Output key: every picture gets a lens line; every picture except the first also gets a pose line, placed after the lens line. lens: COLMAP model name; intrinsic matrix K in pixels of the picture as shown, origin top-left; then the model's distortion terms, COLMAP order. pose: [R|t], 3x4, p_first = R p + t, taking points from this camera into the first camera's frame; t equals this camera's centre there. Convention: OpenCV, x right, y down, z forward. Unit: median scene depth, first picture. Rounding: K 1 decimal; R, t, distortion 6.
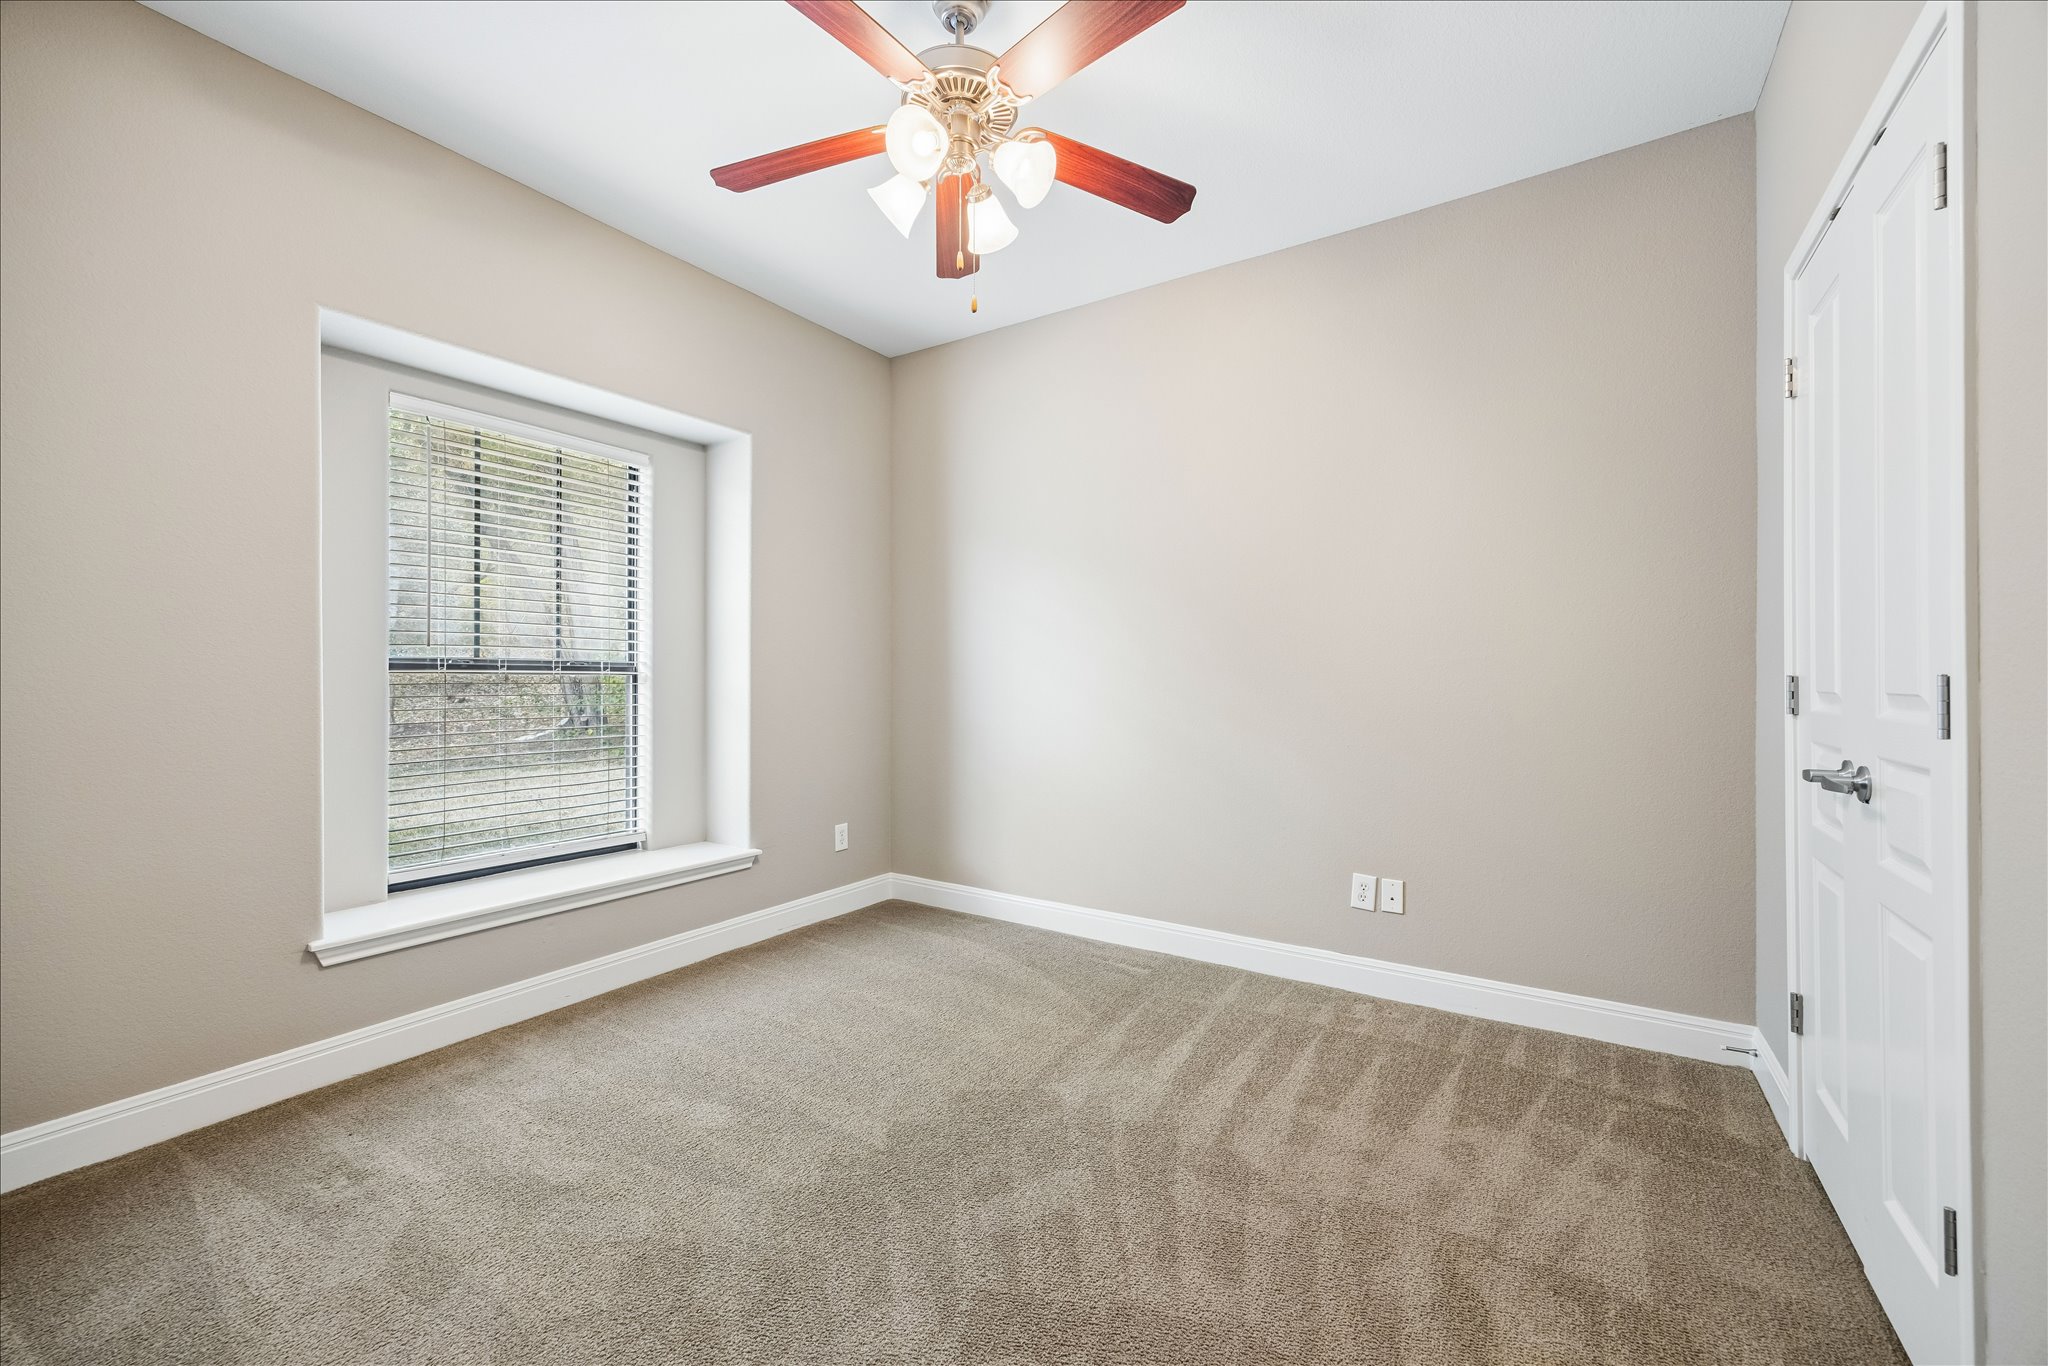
lens RADIAL K [[782.9, 0, 1028.5], [0, 782.9, 677.5], [0, 0, 1]] dist [0.007858, 0.000078]
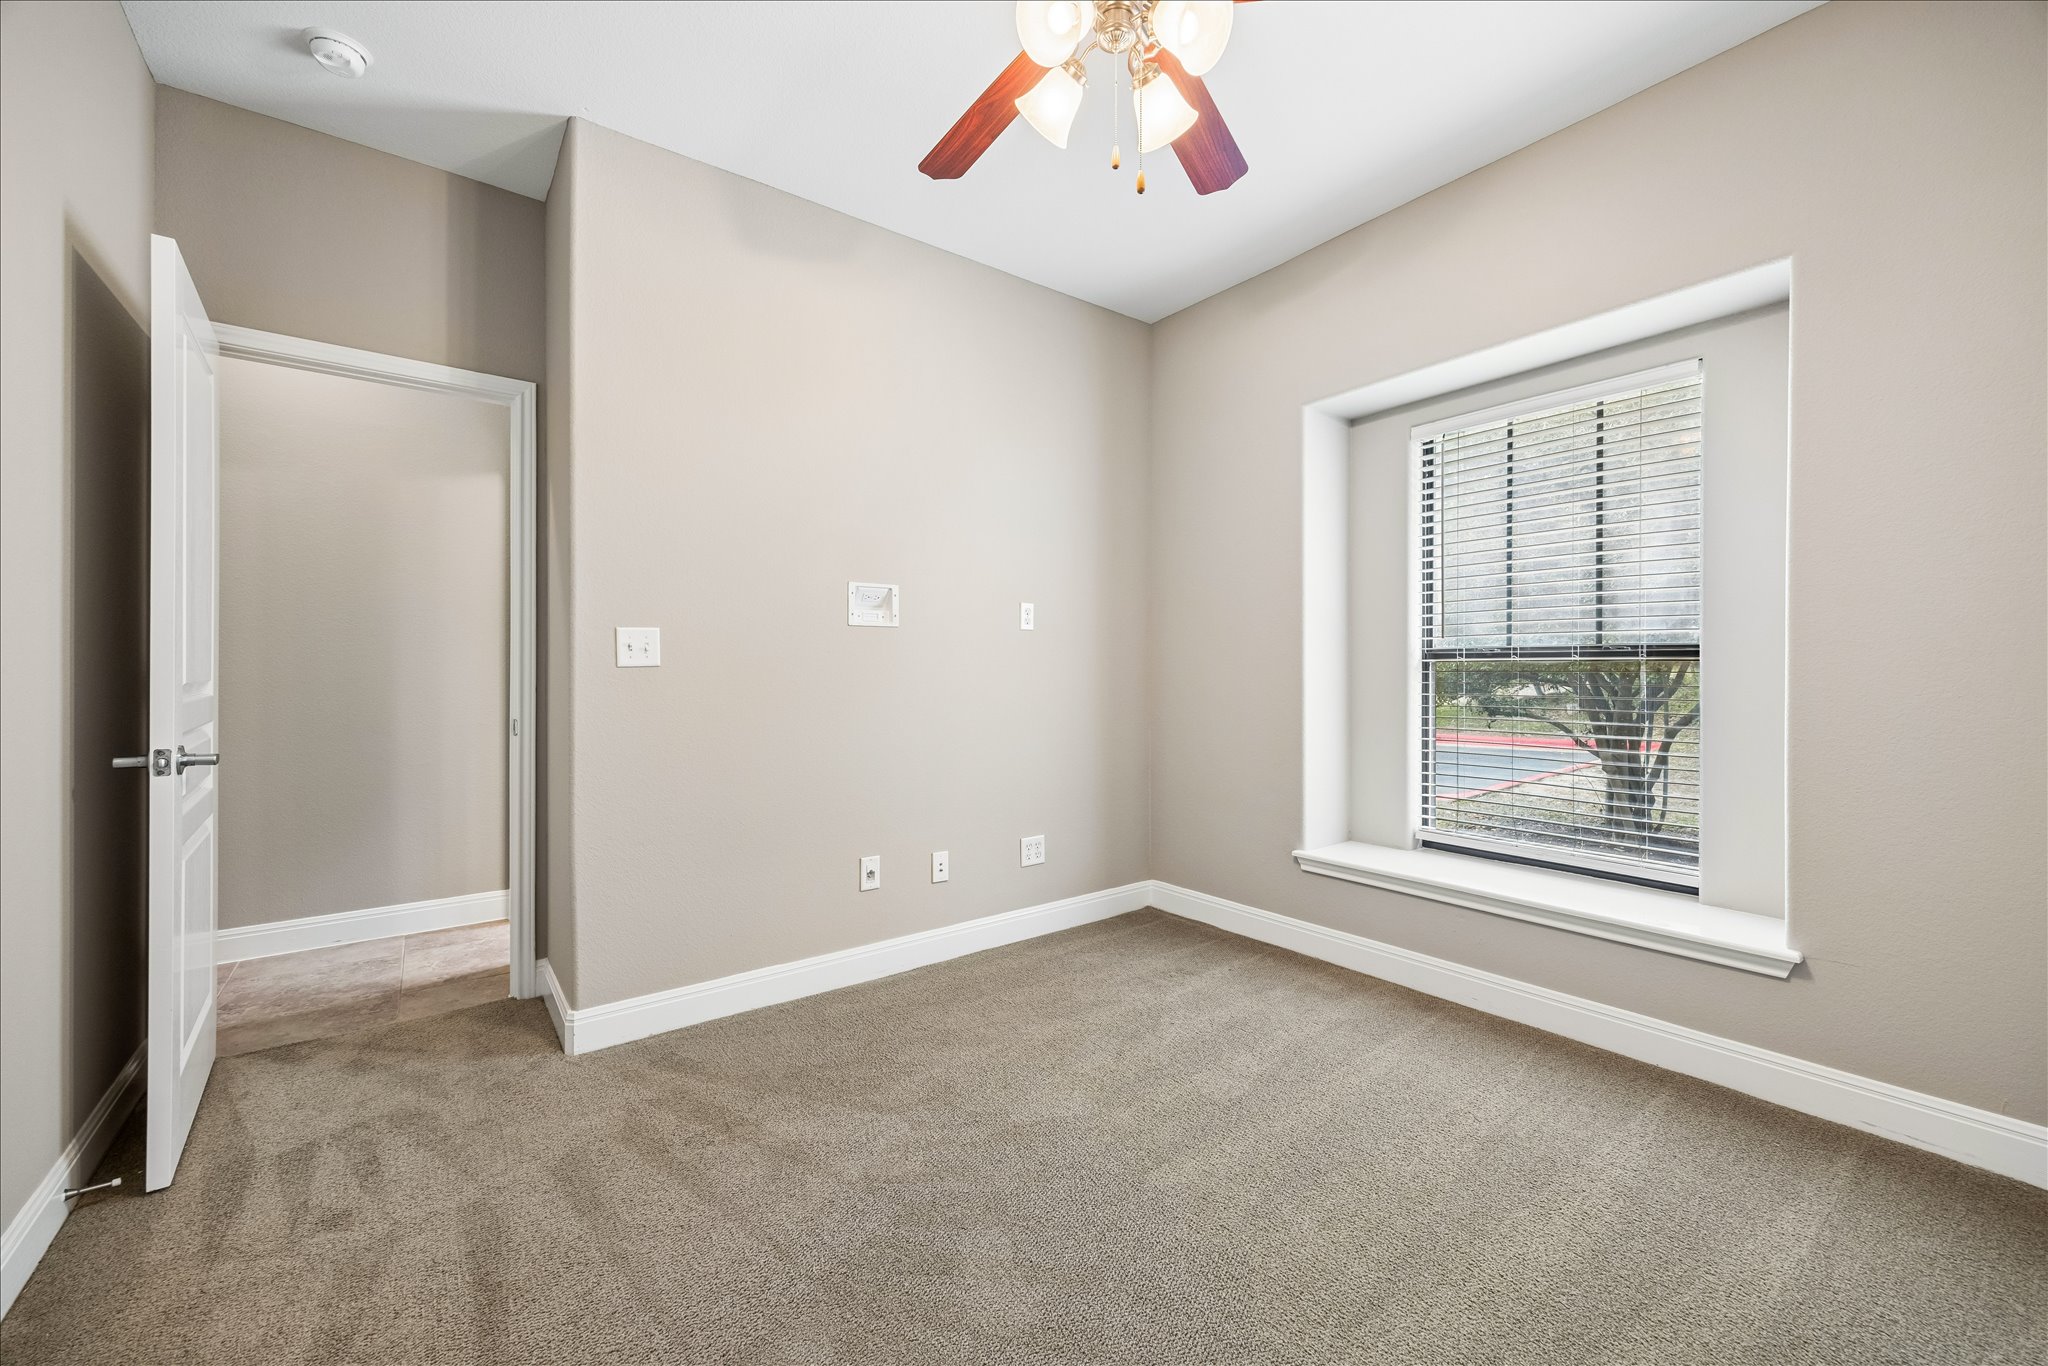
lens RADIAL K [[782.9, 0, 1019.8], [0, 782.9, 670.0], [0, 0, 1]] dist [0.007858, 0.000078]
pose [[-0.308851, 0.001062, -0.951110, 0.487688], [0.004623, 0.999989, -0.000385, 0.003542], [0.951099, -0.004515, -0.308853, 0.766154]]
